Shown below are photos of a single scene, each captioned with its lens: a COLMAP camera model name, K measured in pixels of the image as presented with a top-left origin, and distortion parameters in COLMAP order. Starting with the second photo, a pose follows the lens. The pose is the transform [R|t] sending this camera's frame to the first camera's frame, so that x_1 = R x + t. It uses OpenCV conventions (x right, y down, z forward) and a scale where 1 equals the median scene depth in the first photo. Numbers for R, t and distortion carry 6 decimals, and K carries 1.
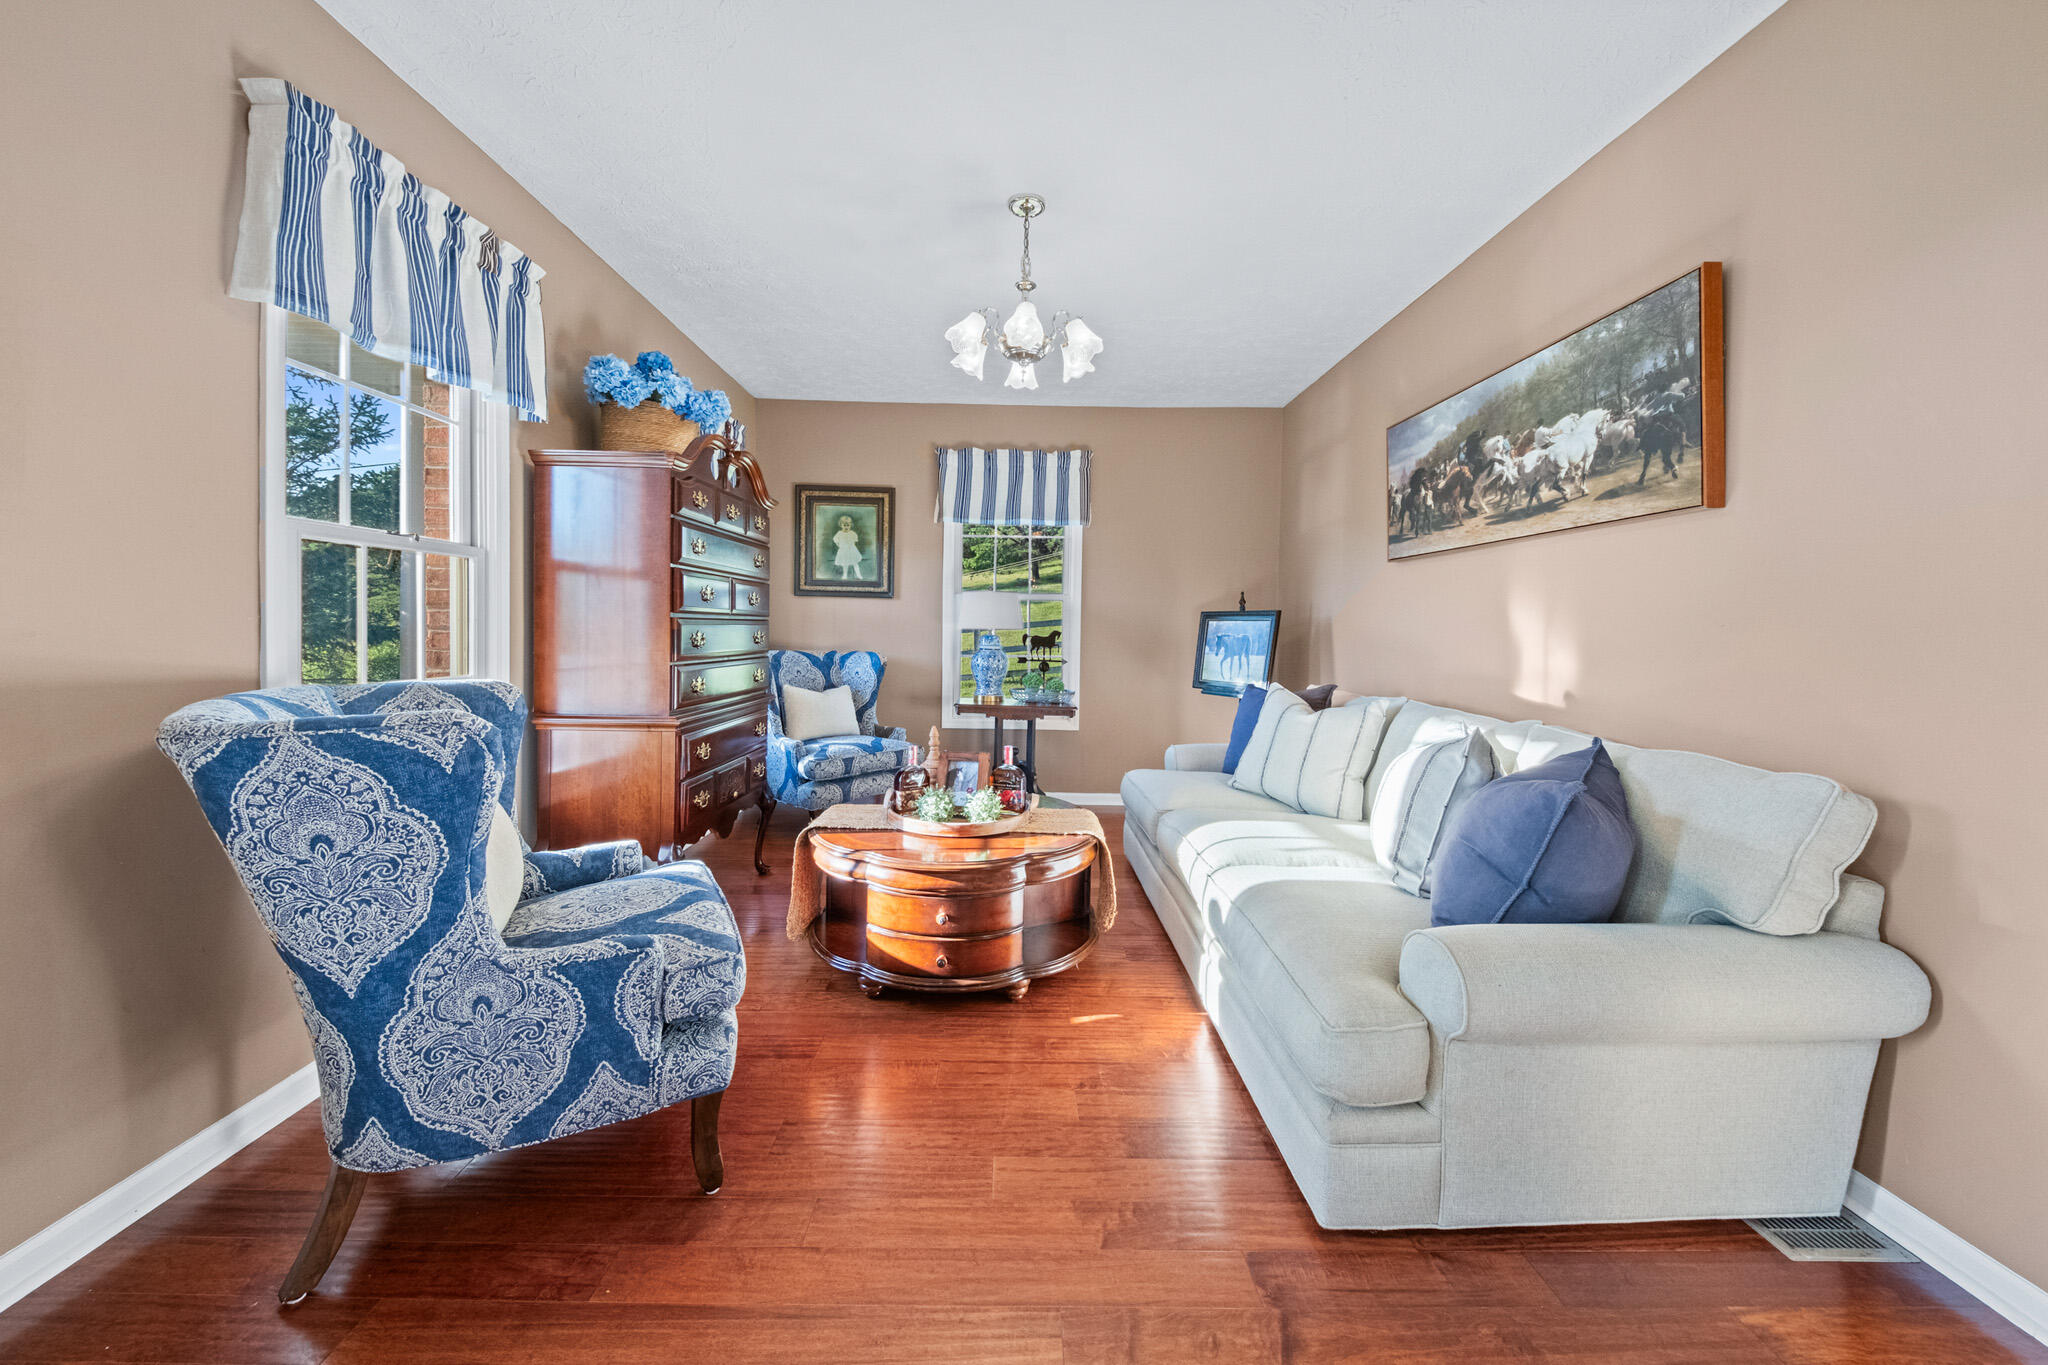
lens RADIAL K [[710.2, 0, 1033.5], [0, 710.2, 649.6], [0, 0, 1]] dist [0.002378, -0.004867]
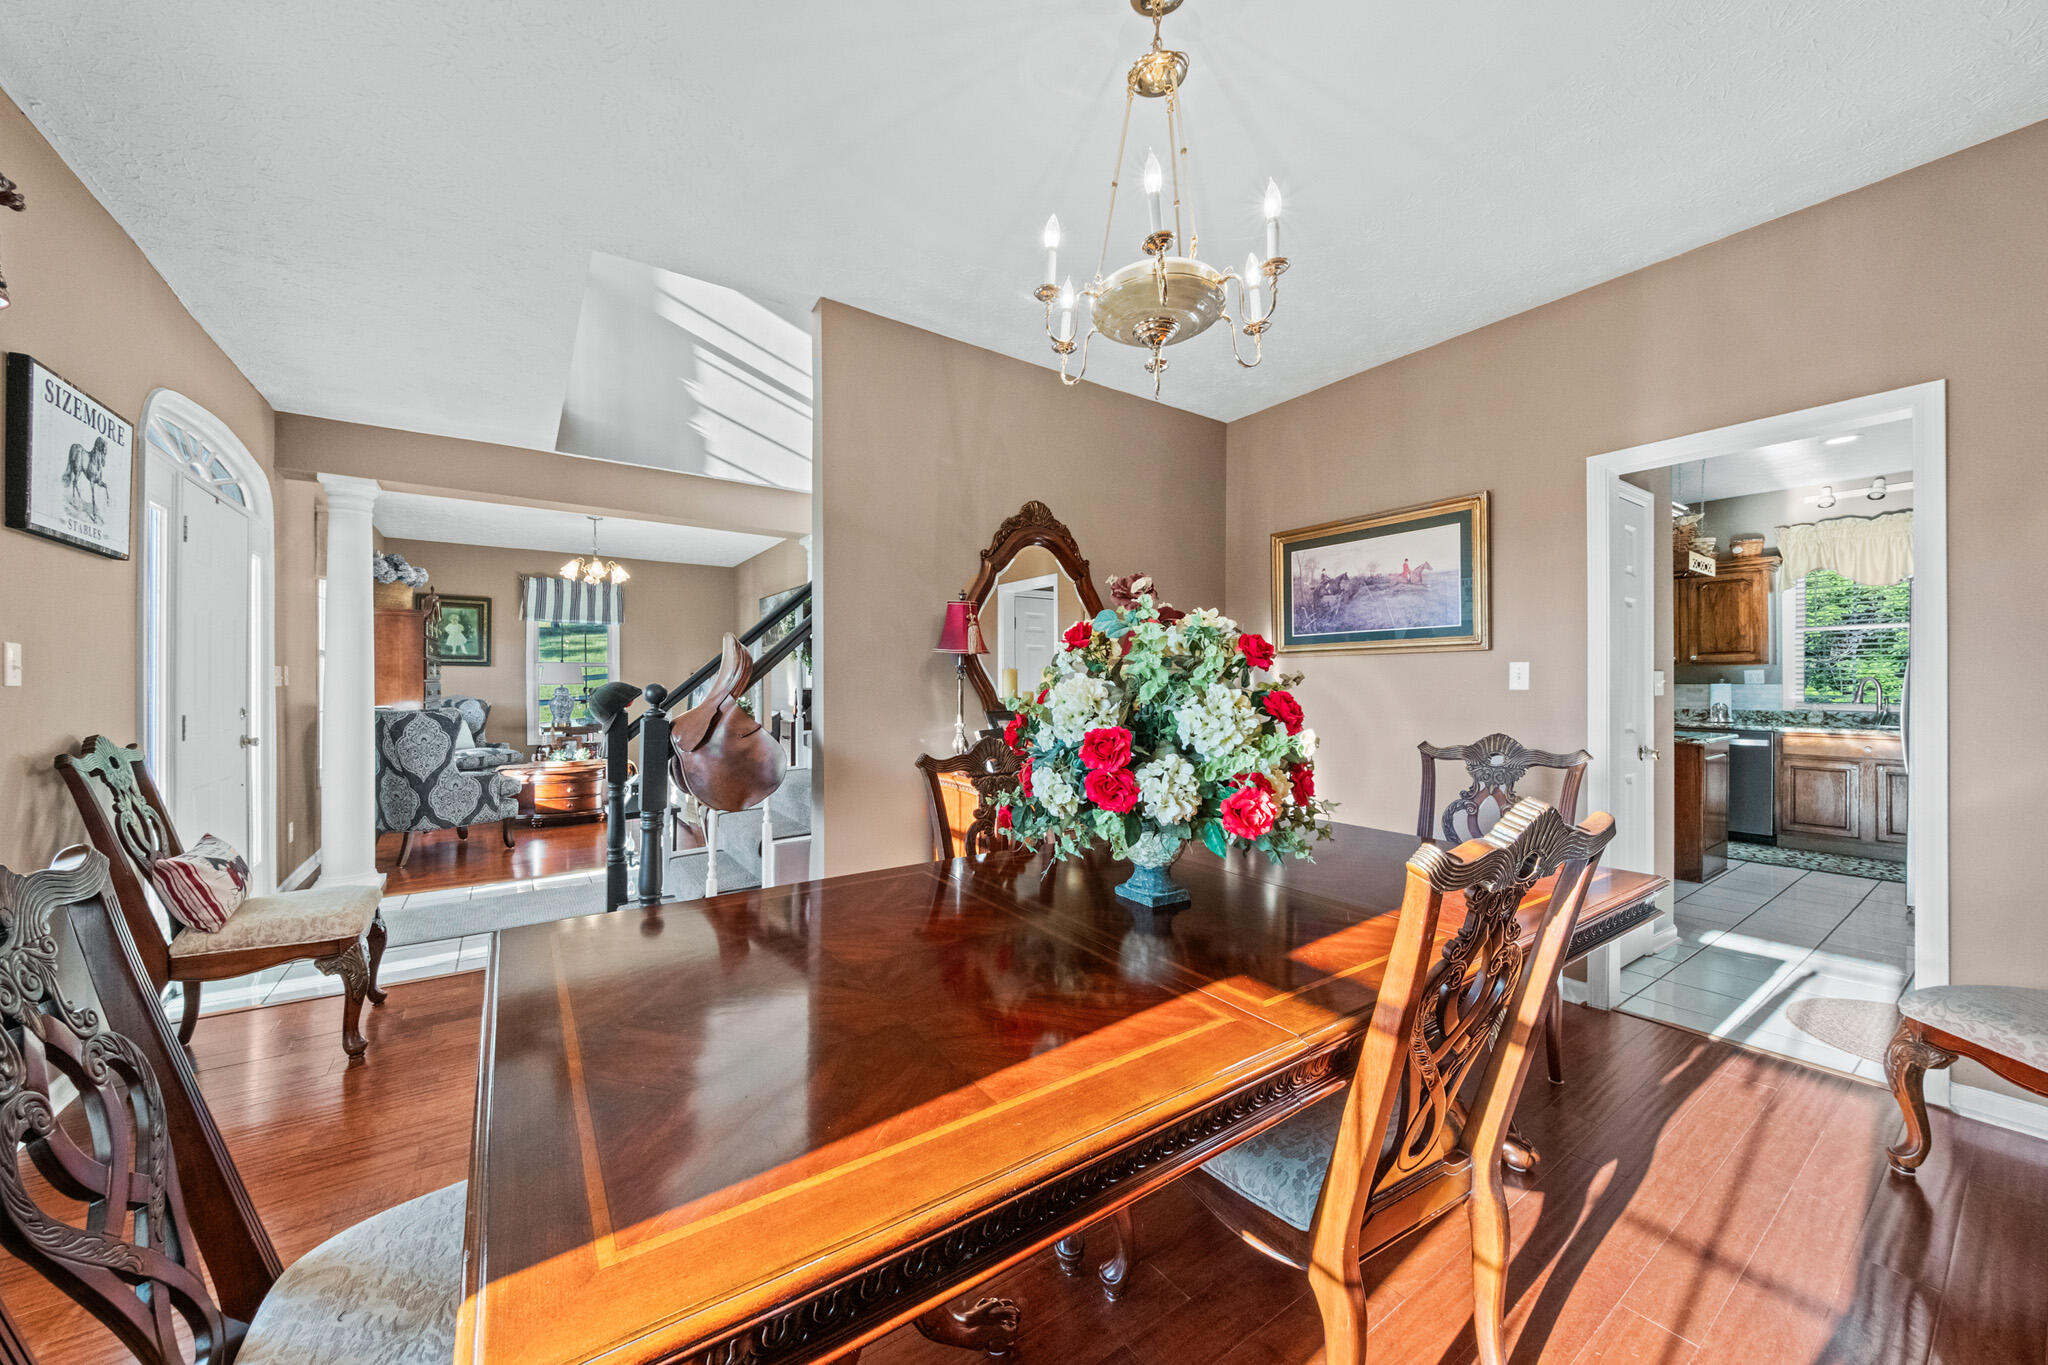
lens RADIAL K [[755.8, 0, 984.7], [0, 755.8, 676.5], [0, 0, 1]] dist [-0.013938, 0.000045]
pose [[0.862584, -0.019519, 0.505538, -0.177841], [0.034523, 0.999197, -0.020326, 0.048241], [-0.504735, 0.034985, 0.862565, -1.990262]]
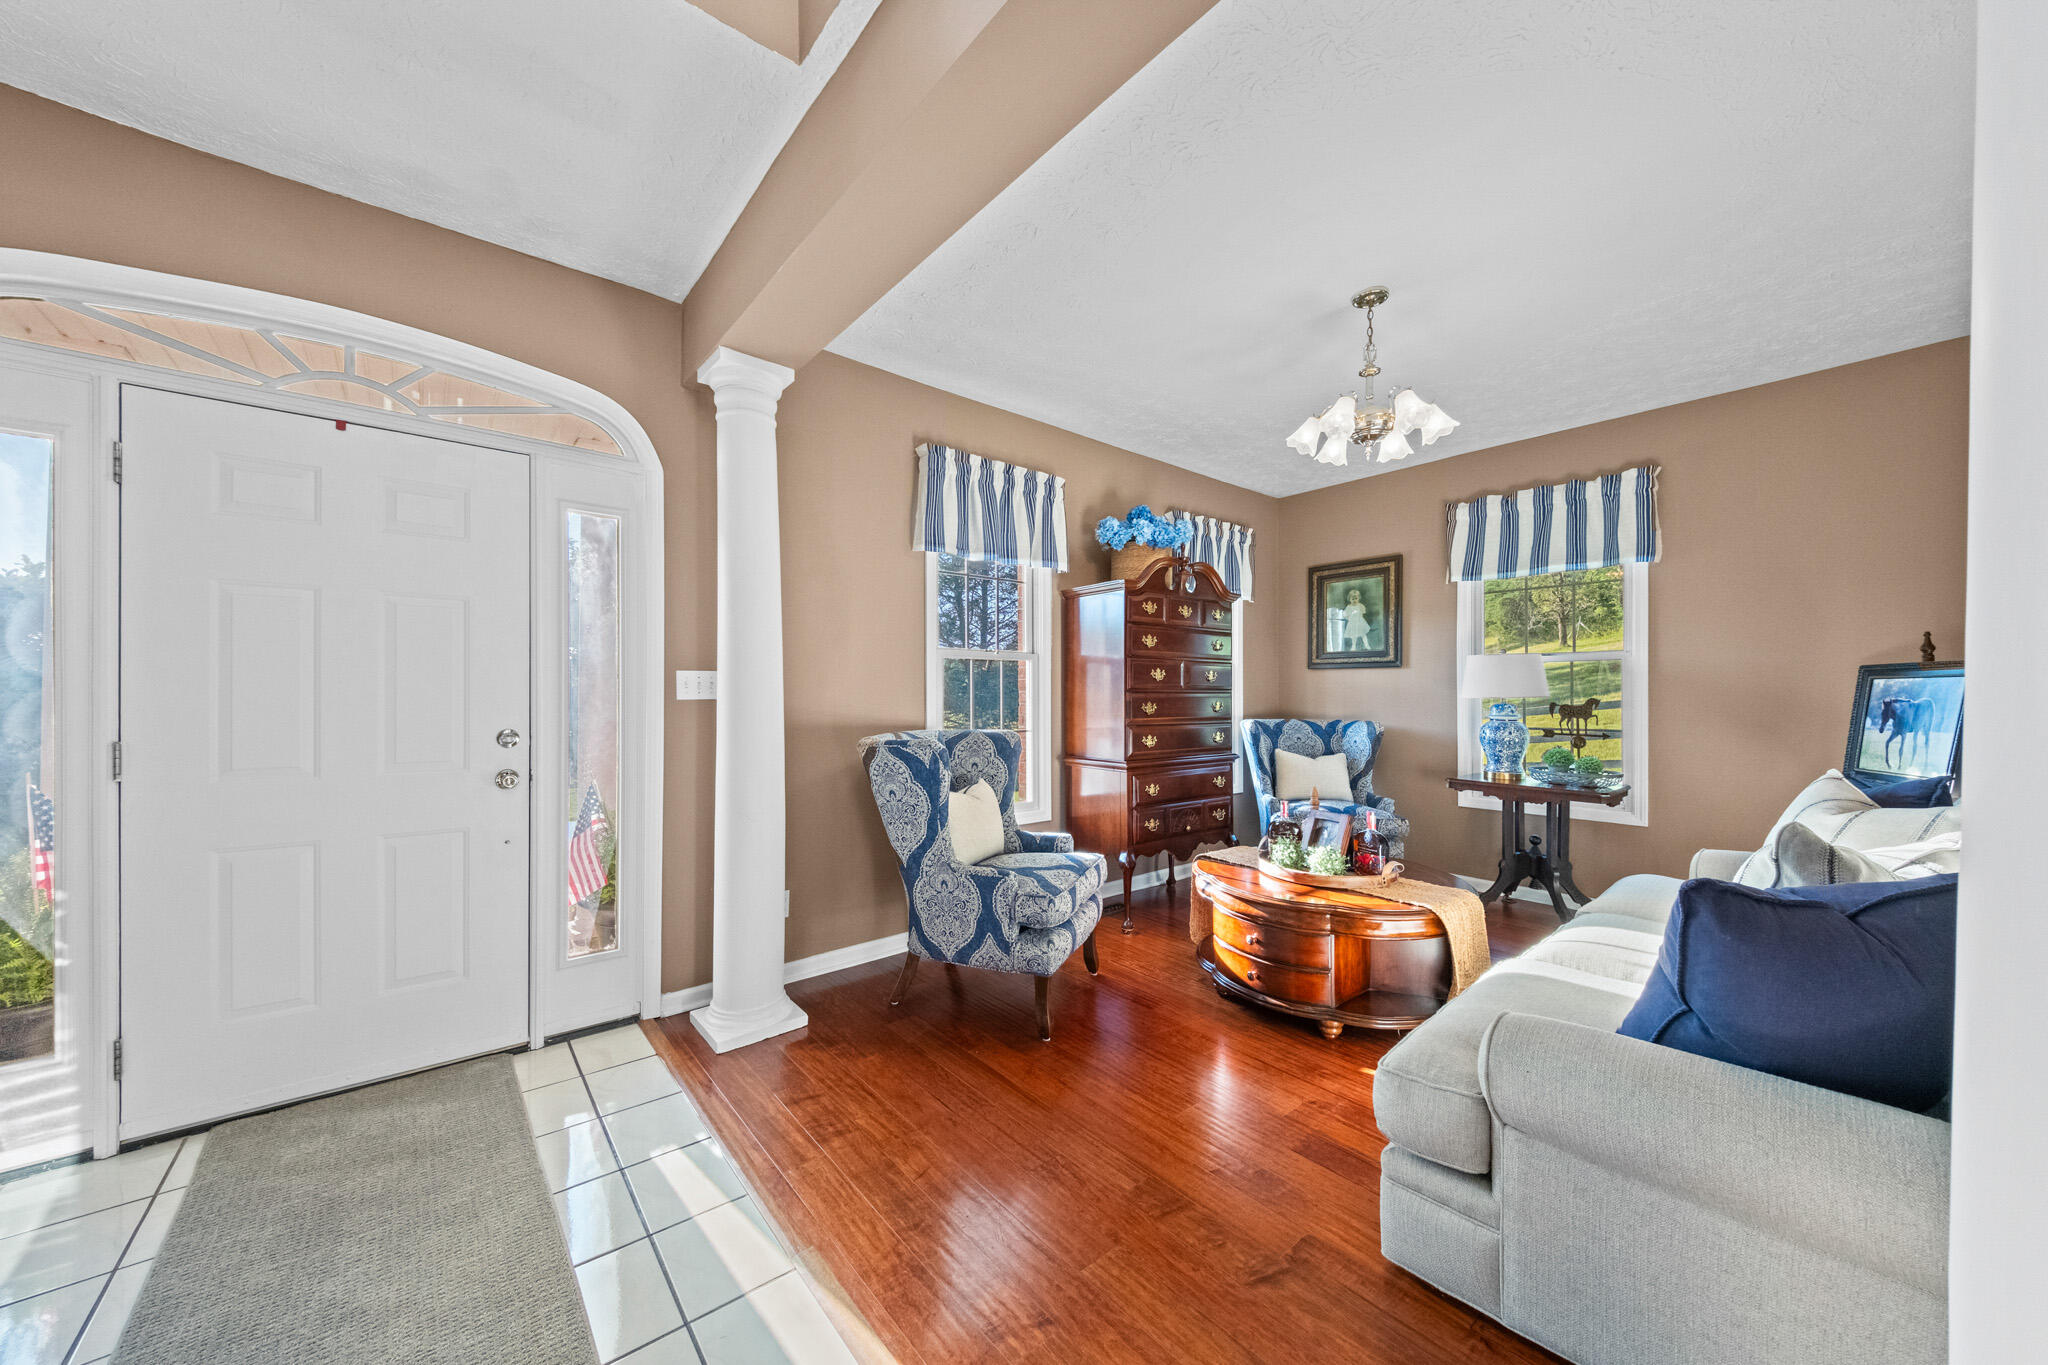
lens RADIAL K [[710.2, 0, 991.8], [0, 710.2, 692.5], [0, 0, 1]] dist [0.002378, -0.004867]
pose [[0.588427, -0.022217, -0.808245, 0.498214], [-0.011265, 0.999300, -0.035671, 0.007832], [0.808472, 0.030095, 0.587765, -0.060239]]
